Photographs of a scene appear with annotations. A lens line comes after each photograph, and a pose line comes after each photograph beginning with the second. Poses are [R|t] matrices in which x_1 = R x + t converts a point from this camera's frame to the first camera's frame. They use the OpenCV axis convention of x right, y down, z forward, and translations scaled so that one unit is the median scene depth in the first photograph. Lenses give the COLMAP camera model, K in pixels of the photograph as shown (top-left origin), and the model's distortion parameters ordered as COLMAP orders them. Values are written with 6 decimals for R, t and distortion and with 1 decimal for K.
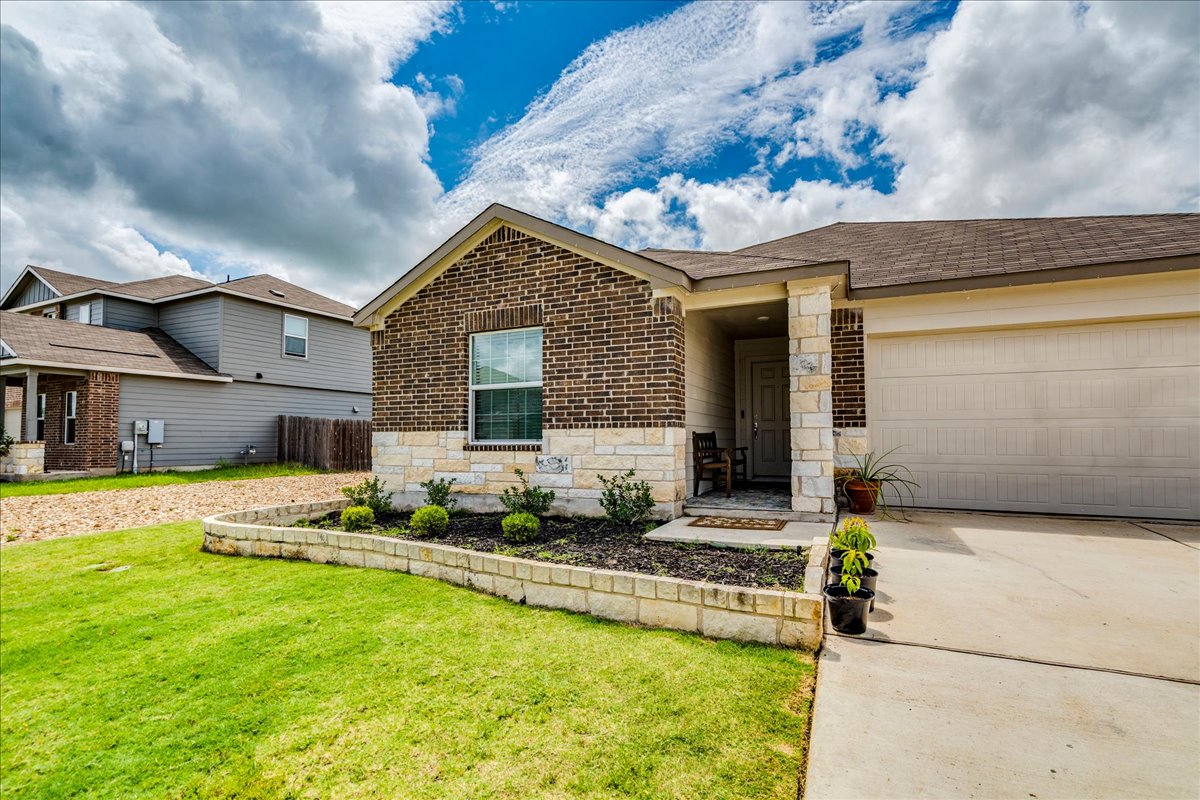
lens RADIAL K [[540.3, 0, 601.2], [0, 540.3, 423.3], [0, 0, 1]] dist [-0.005731, -0.000032]
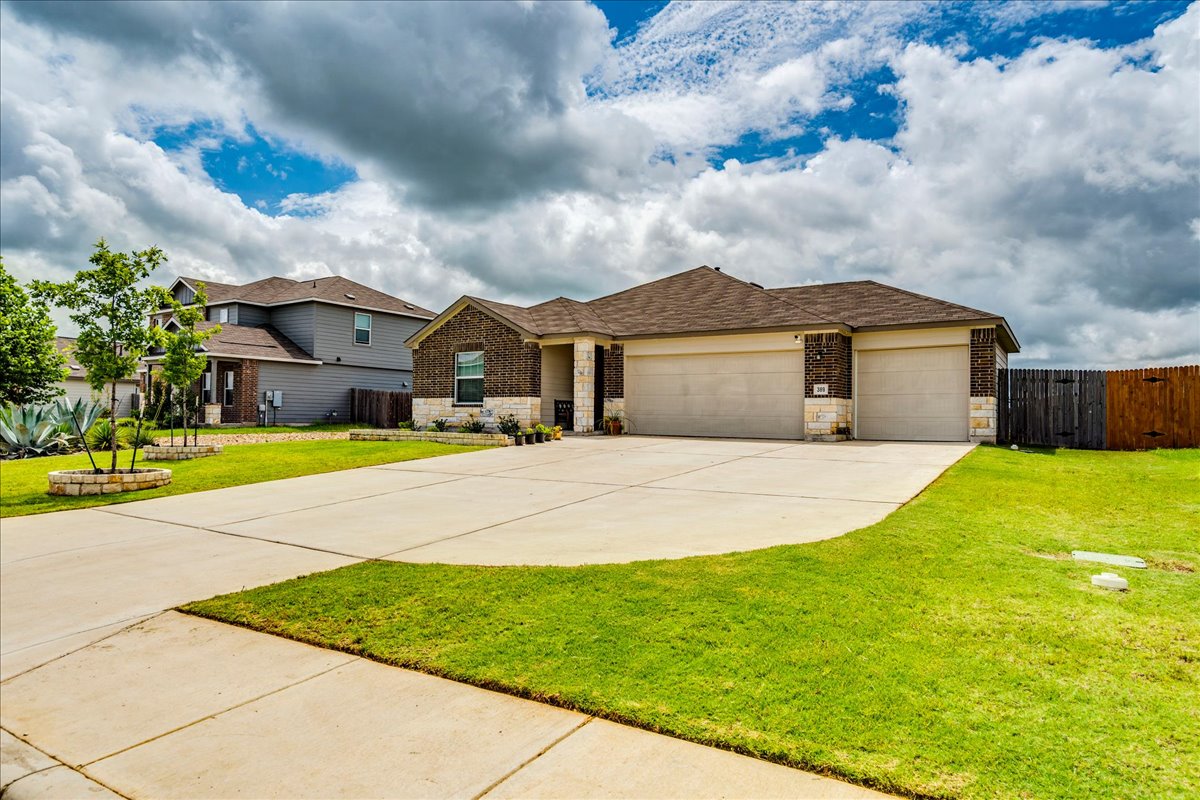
lens RADIAL K [[661.4, 0, 585.7], [0, 661.4, 412.5], [0, 0, 1]] dist [0.008686, 0.001930]
pose [[0.986972, 0.014999, -0.160192, 0.610957], [-0.011515, 0.999677, 0.022654, 0.005429], [0.160480, -0.020514, 0.986826, -1.337380]]
